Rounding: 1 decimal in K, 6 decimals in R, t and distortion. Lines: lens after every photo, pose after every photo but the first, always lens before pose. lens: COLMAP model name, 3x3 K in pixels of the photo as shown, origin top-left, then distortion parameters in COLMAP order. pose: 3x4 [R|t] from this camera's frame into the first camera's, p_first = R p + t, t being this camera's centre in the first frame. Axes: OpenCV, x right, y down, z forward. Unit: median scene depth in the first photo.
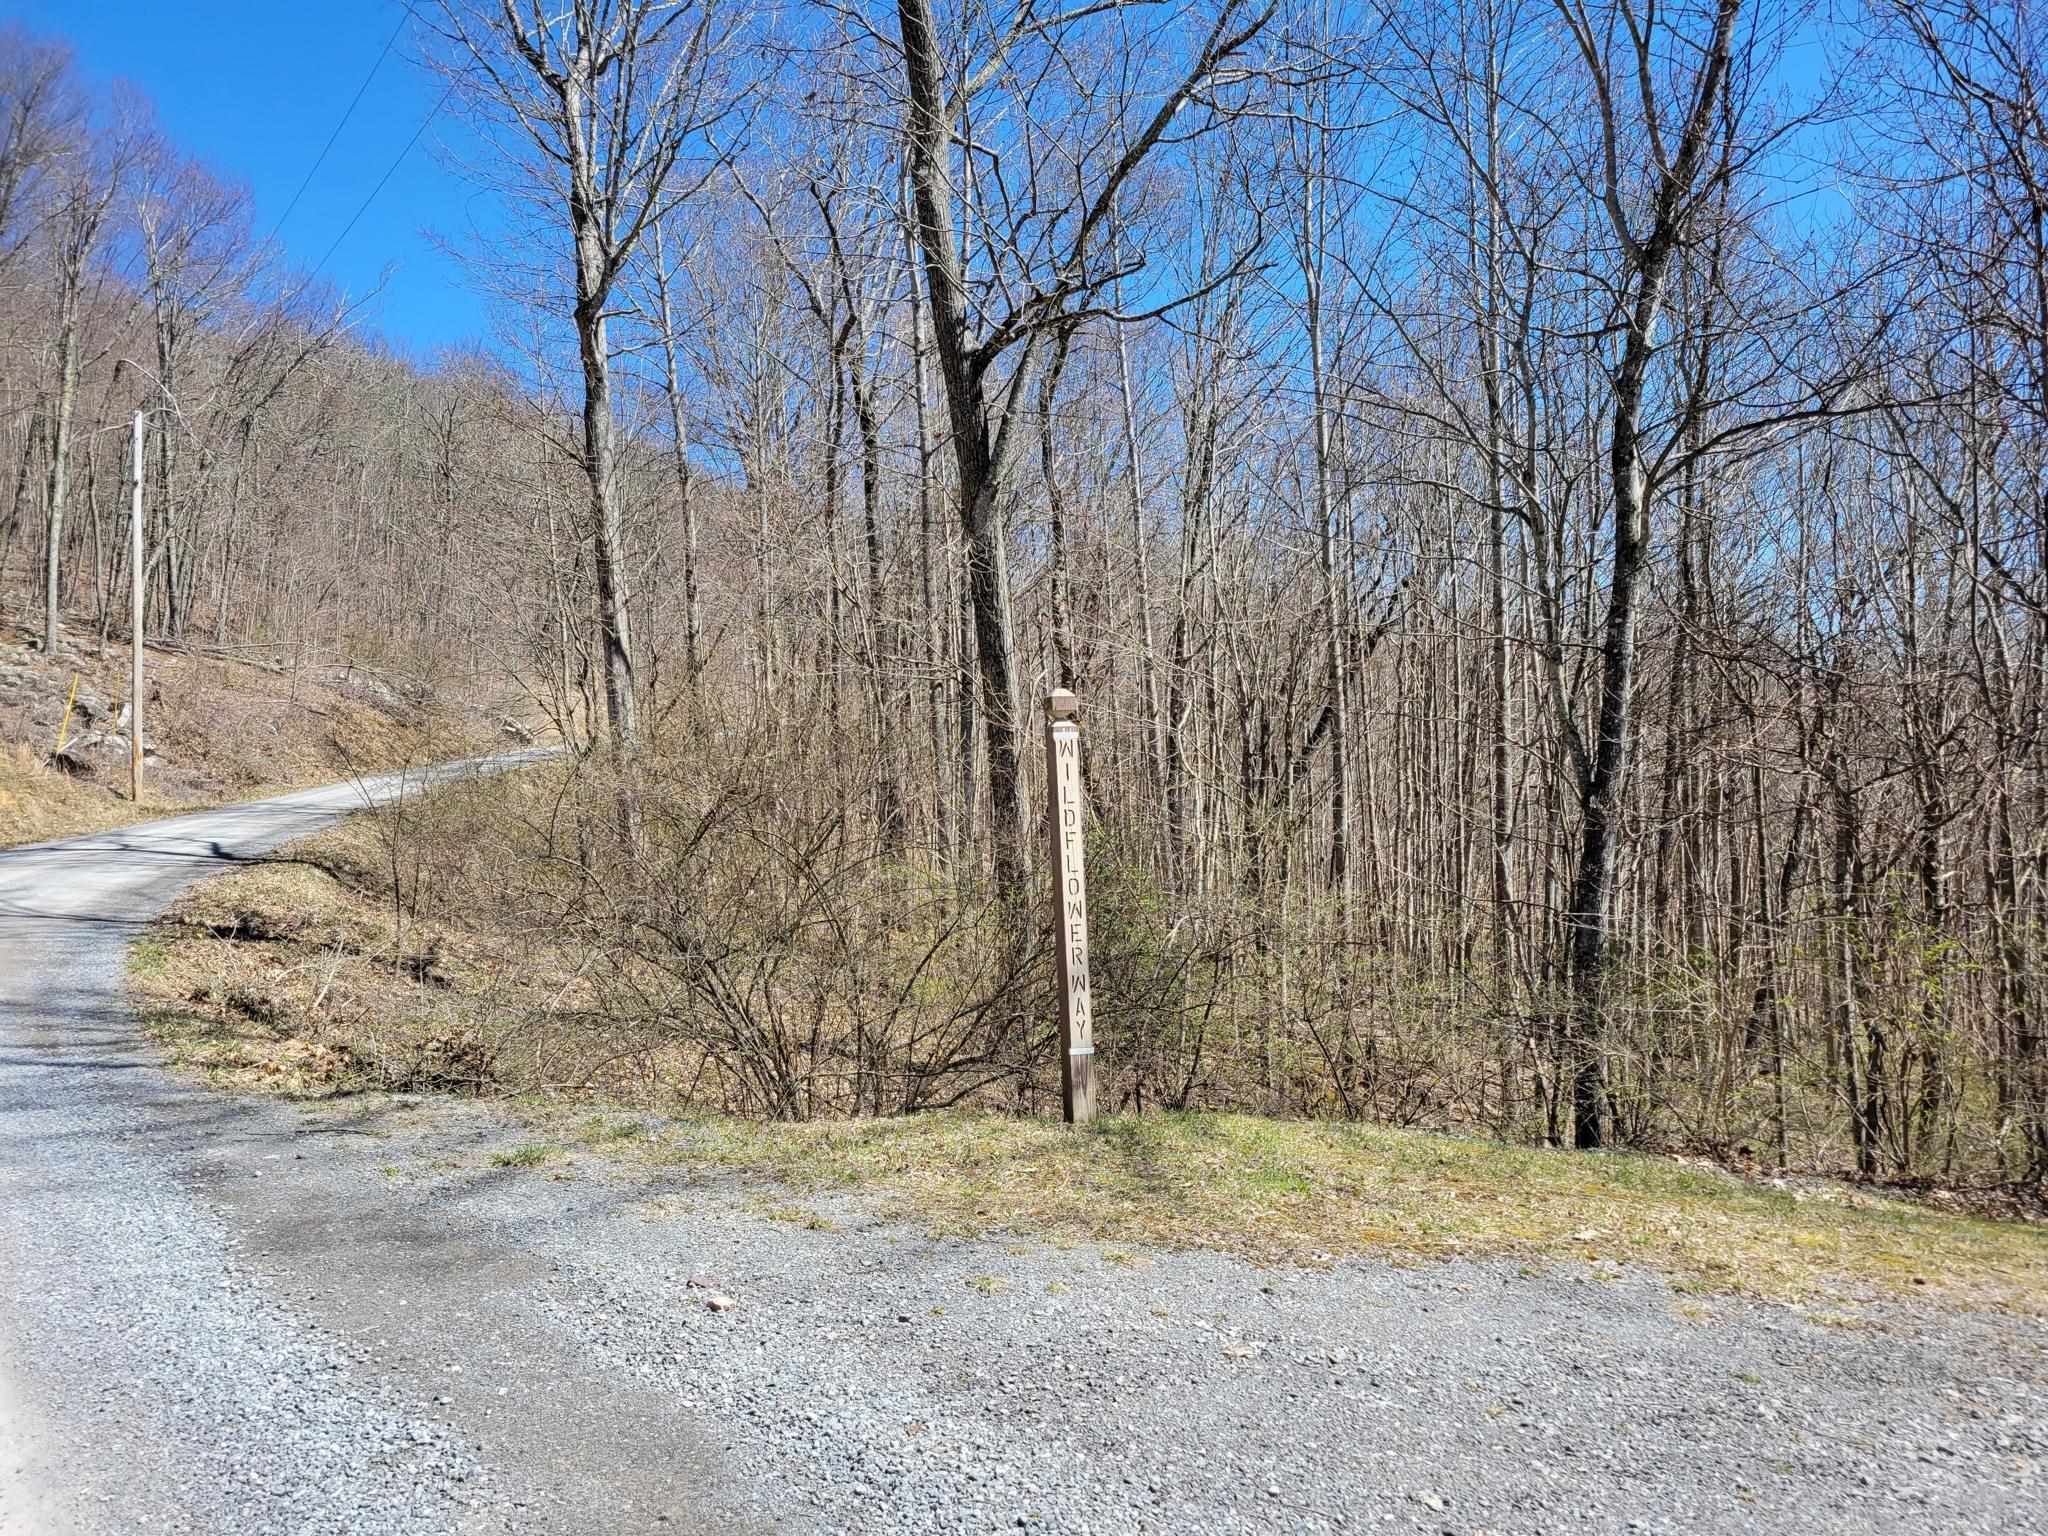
lens RADIAL K [[1536.3, 0, 1024.0], [0, 1536.3, 768.0], [0, 0, 1]] dist [0.053595, 0.000582]
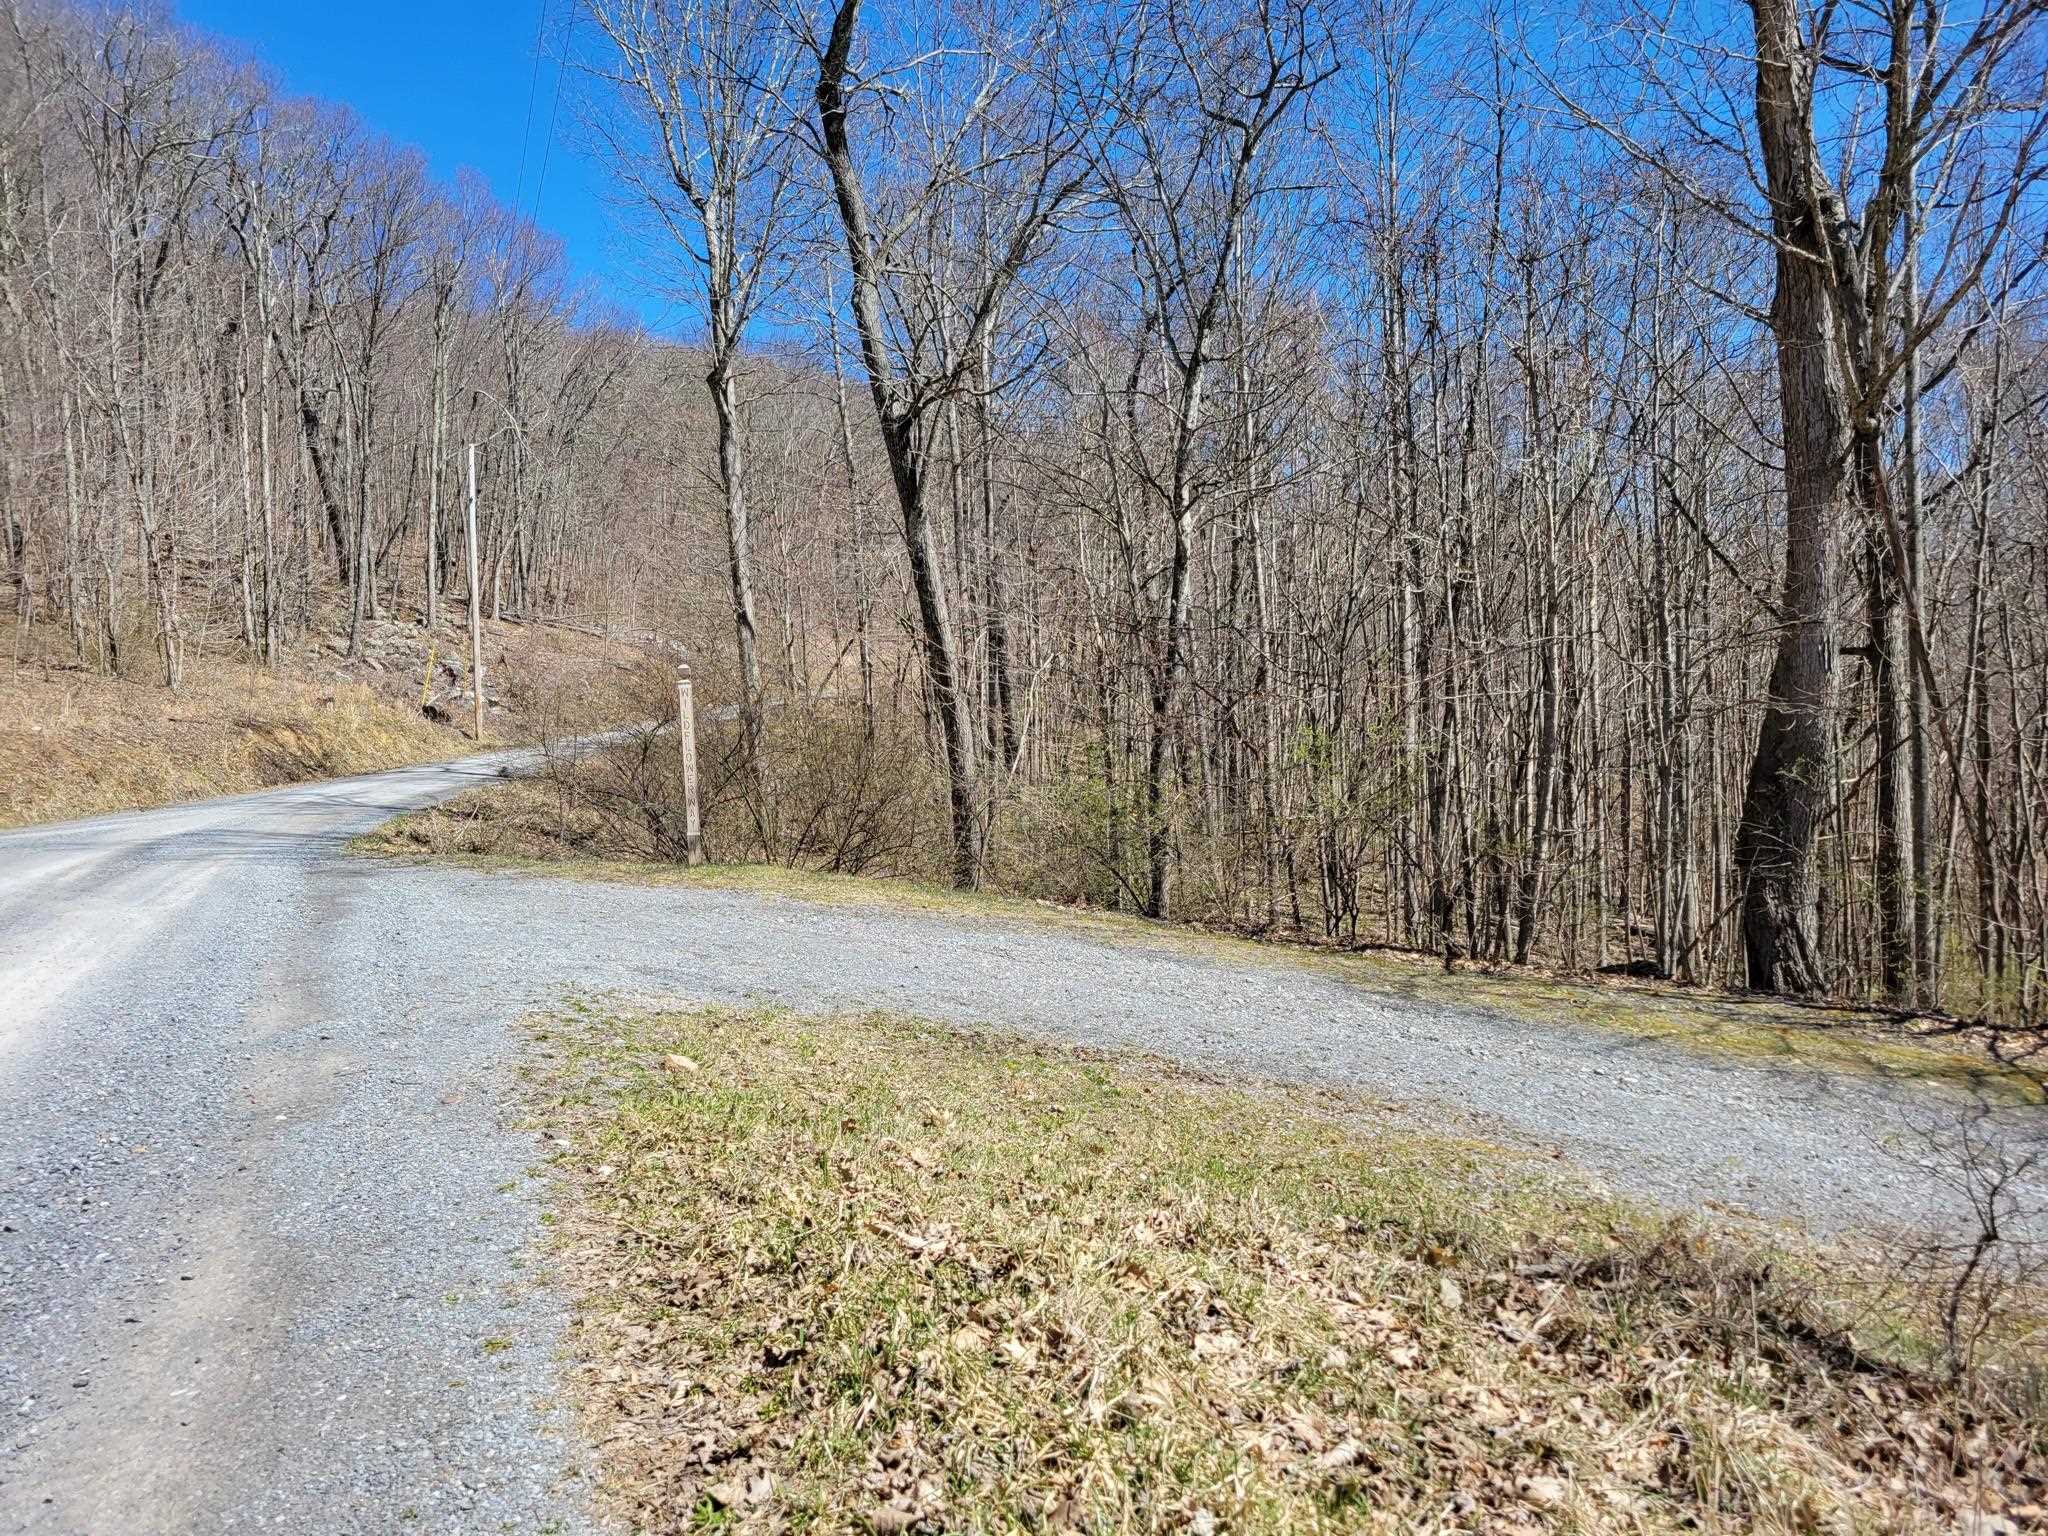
lens RADIAL K [[1536.3, 0, 1024.0], [0, 1536.3, 768.0], [0, 0, 1]] dist [0.053595, 0.000582]
pose [[0.974869, -0.010367, -0.222537, 0.324796], [0.019249, 0.999101, 0.037778, 0.007447], [0.221946, -0.041112, 0.974192, -0.327374]]
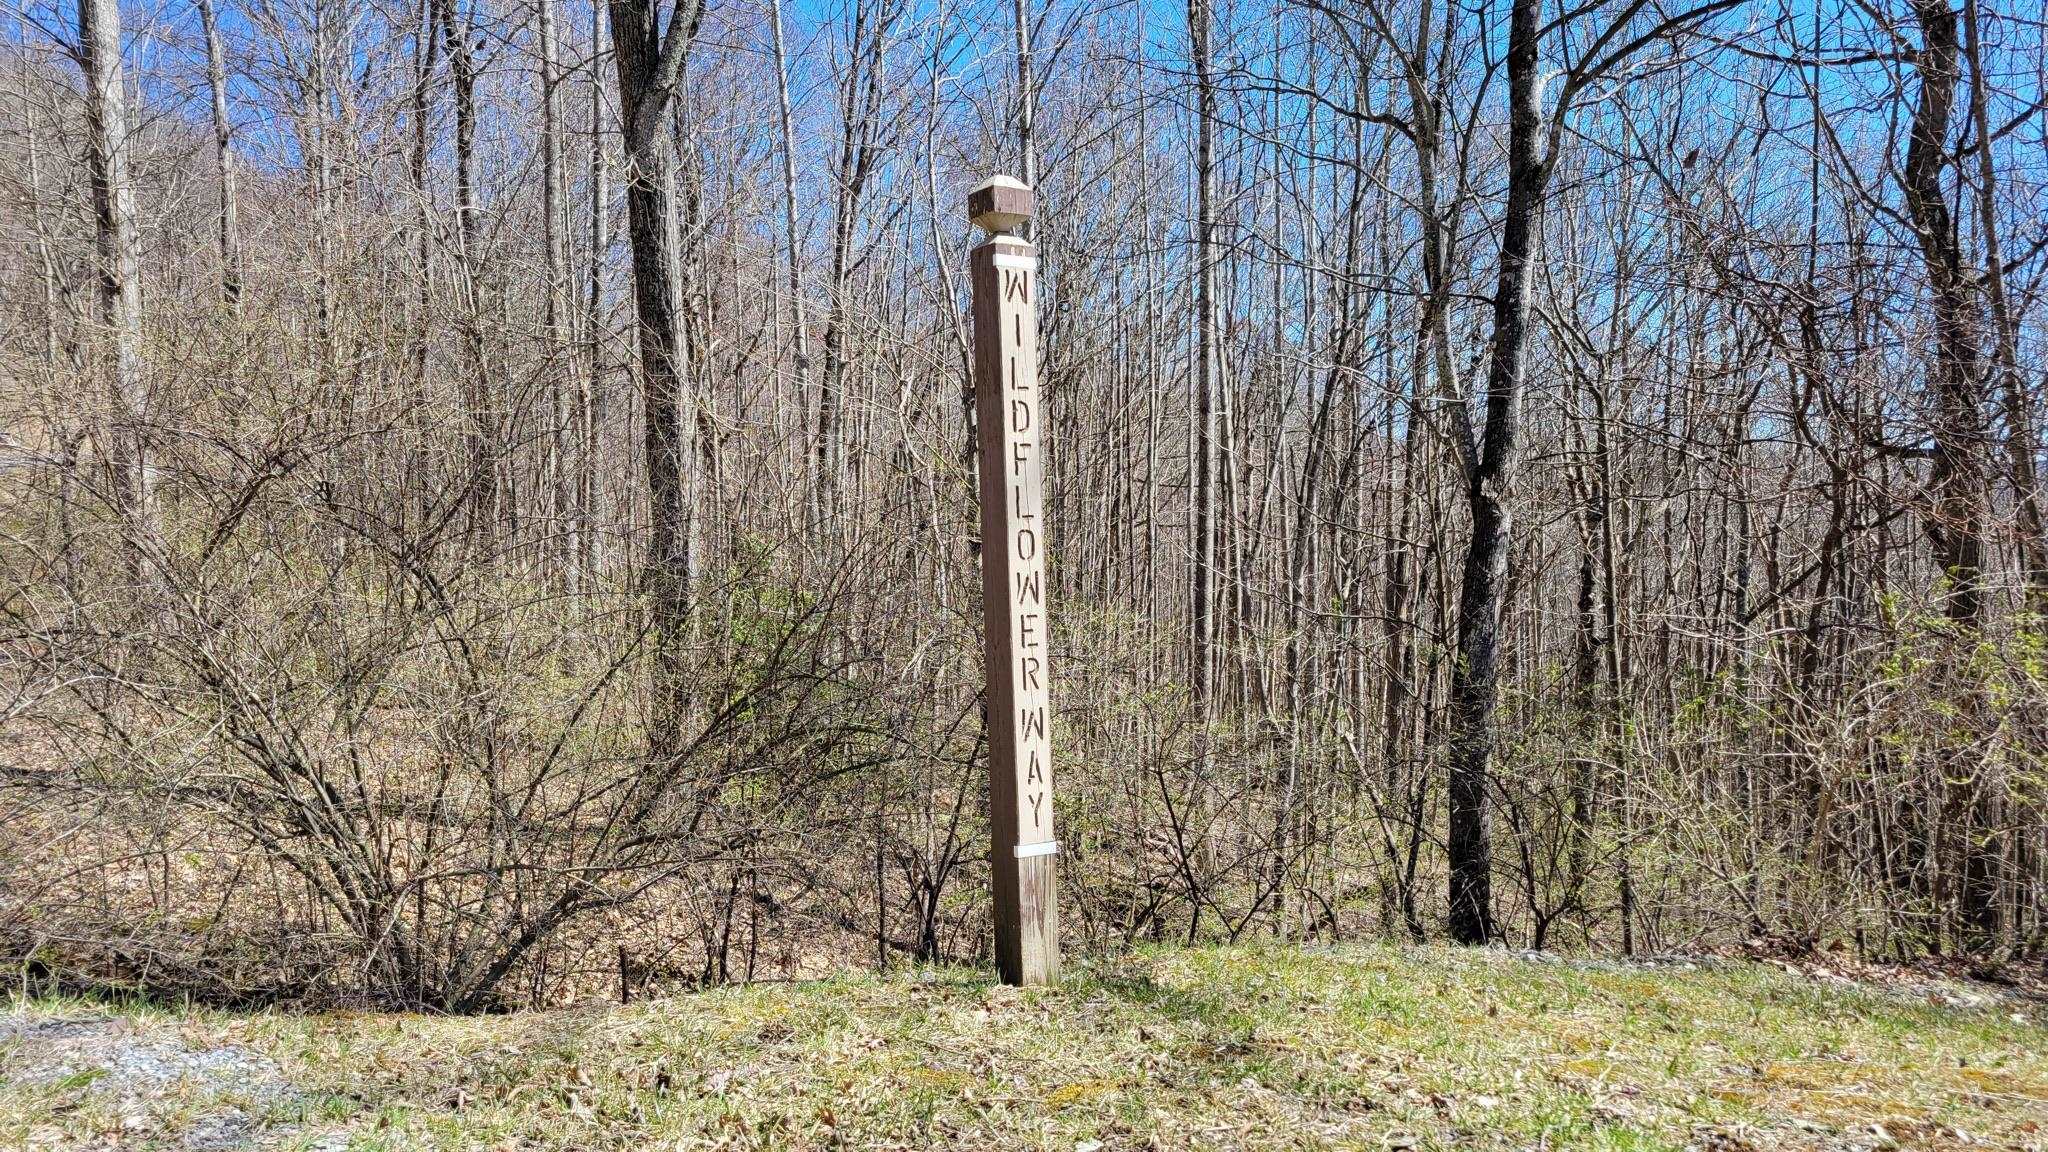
lens RADIAL K [[1550.0, 0, 1024.2], [0, 1550.0, 542.1], [0, 0, 1]] dist [0.007546, 0.001549]
pose [[0.965378, 0.015058, 0.260420, -0.038501], [-0.020035, 0.999664, 0.016467, 0.023769], [-0.260085, -0.021115, 0.965355, 0.168961]]
